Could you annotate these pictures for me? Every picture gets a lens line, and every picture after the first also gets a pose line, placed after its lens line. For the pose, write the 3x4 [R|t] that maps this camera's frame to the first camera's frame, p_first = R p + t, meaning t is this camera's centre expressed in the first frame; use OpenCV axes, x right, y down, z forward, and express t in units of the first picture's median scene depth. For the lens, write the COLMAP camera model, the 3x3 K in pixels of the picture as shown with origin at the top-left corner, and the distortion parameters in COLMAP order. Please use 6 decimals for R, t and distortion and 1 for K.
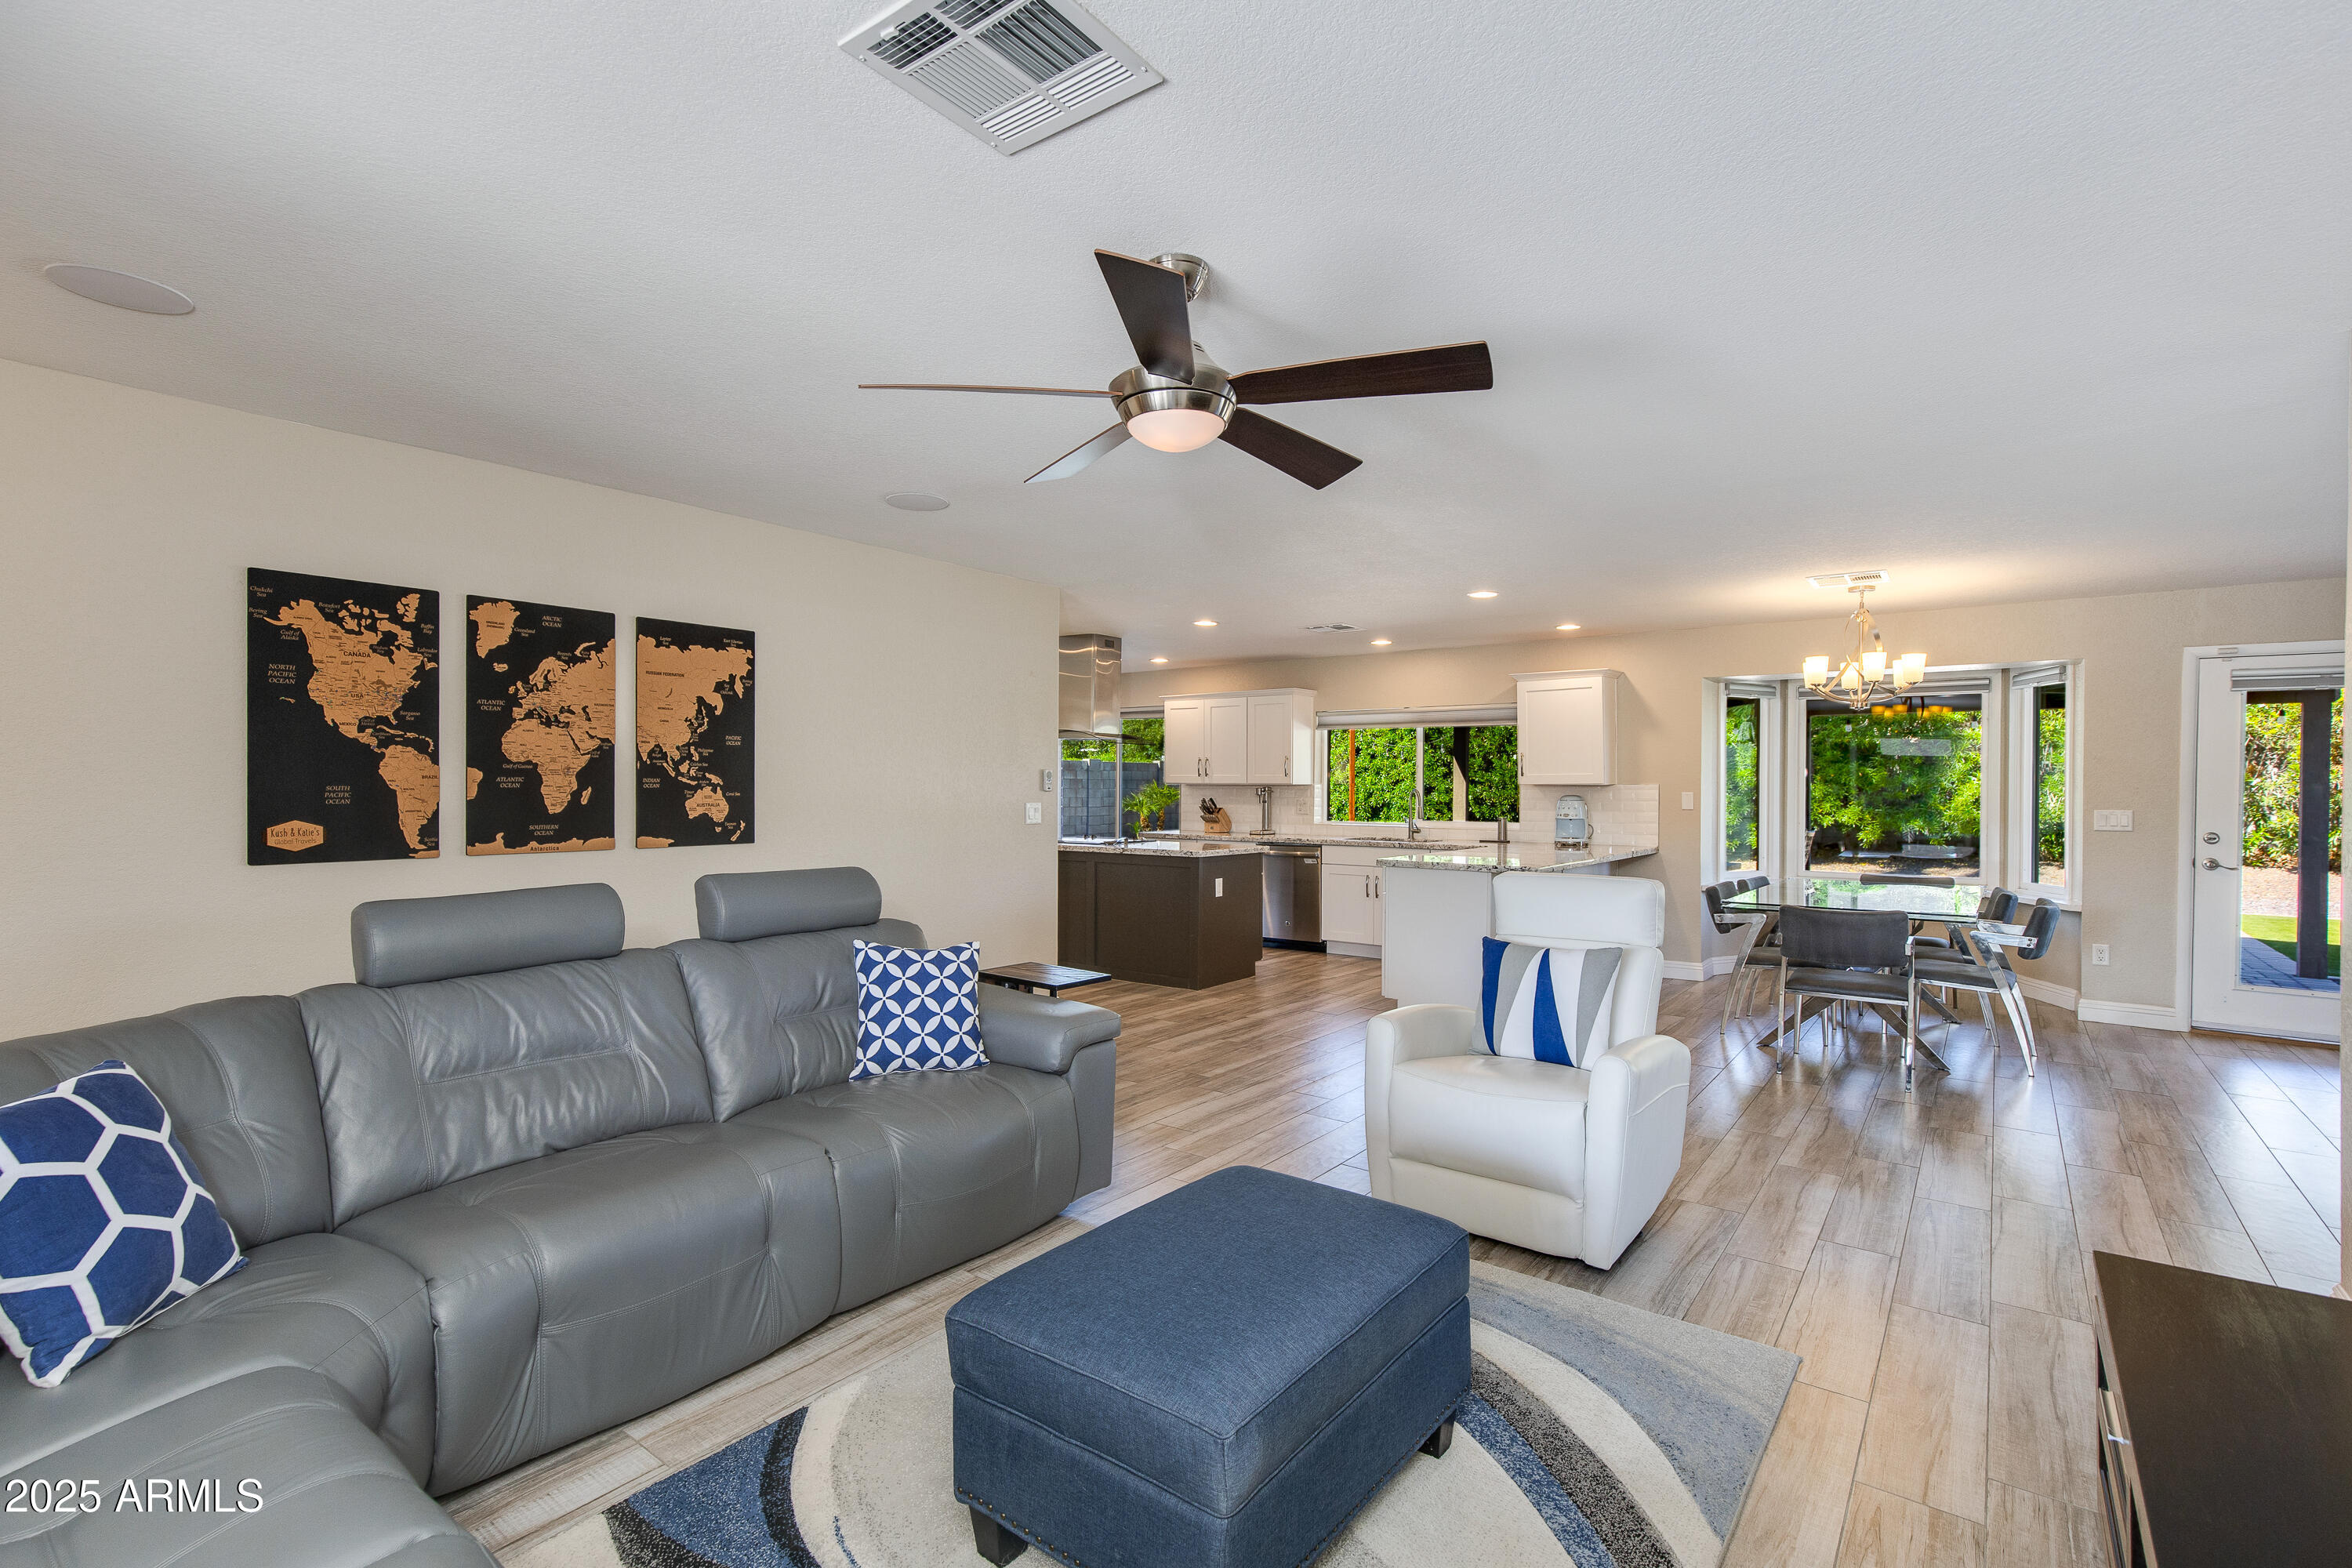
lens RADIAL K [[1080.4, 0, 1172.3], [0, 1080.4, 790.1], [0, 0, 1]] dist [0.005561, 0.000021]
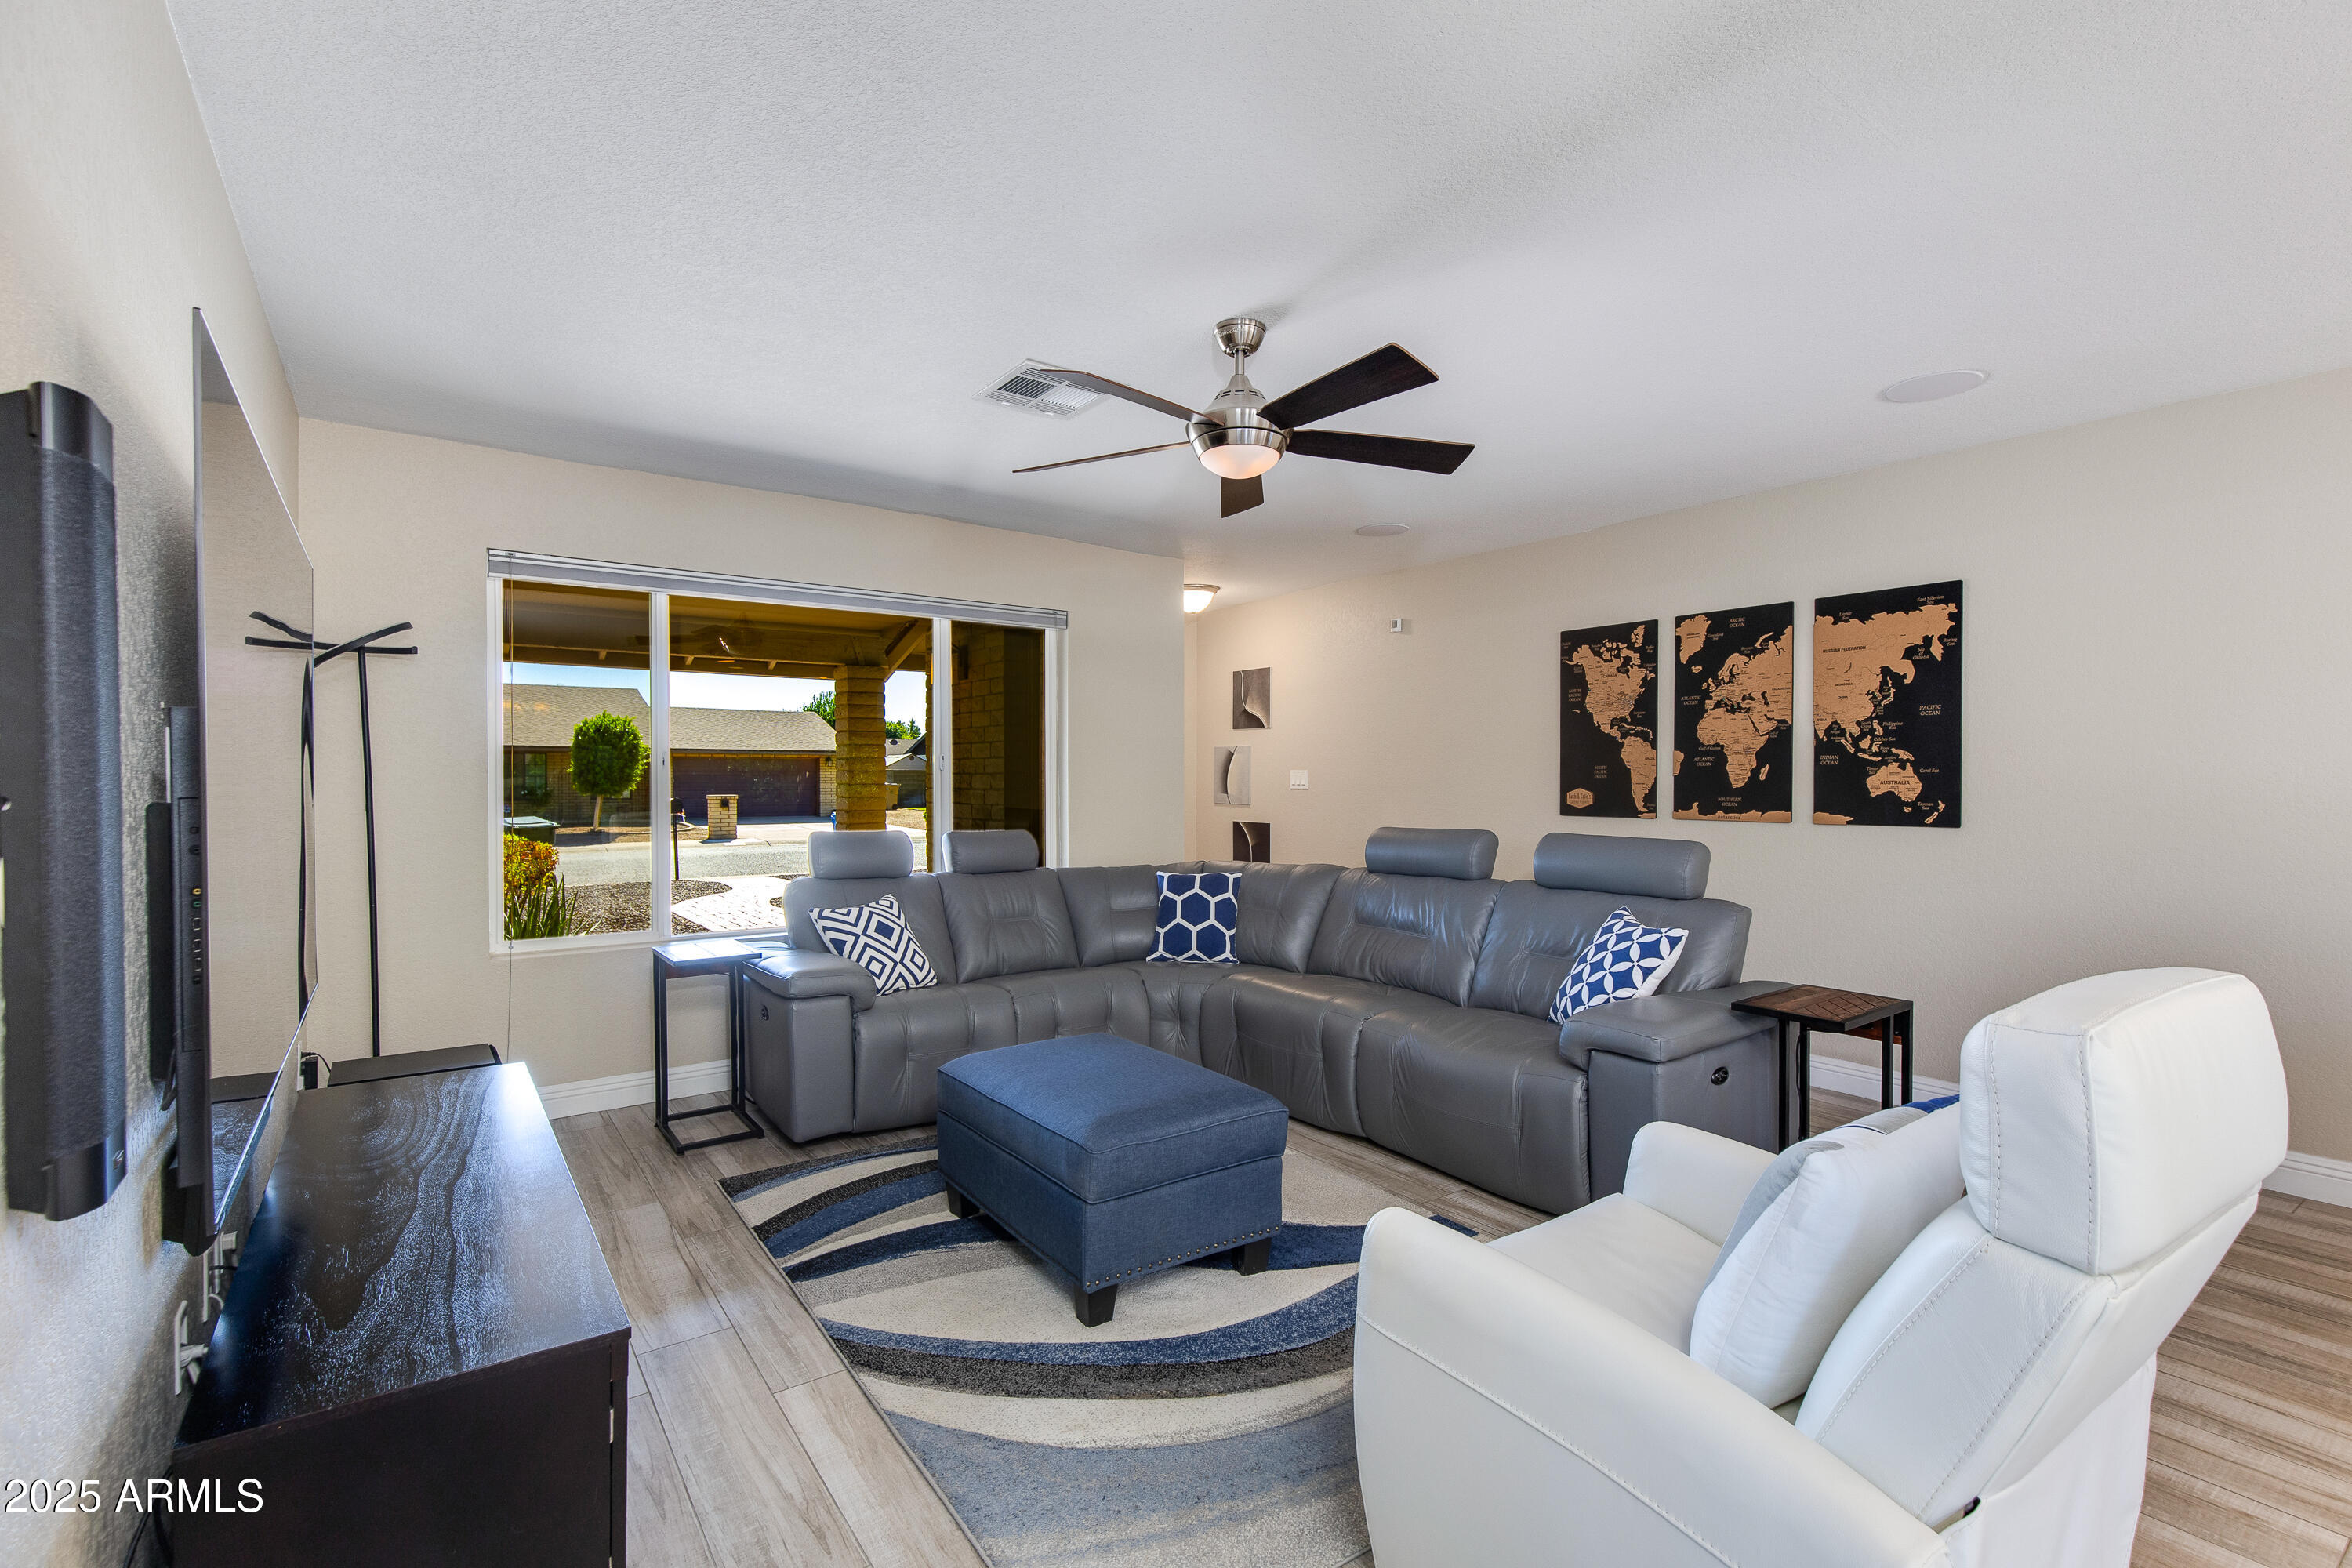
lens RADIAL K [[1080.4, 0, 1184.4], [0, 1080.4, 785.6], [0, 0, 1]] dist [0.005561, 0.000021]
pose [[-0.296713, 0.002506, -0.954963, 0.726061], [-0.004103, 0.999984, 0.003899, 0.017585], [0.954958, 0.005075, -0.296698, 0.794319]]
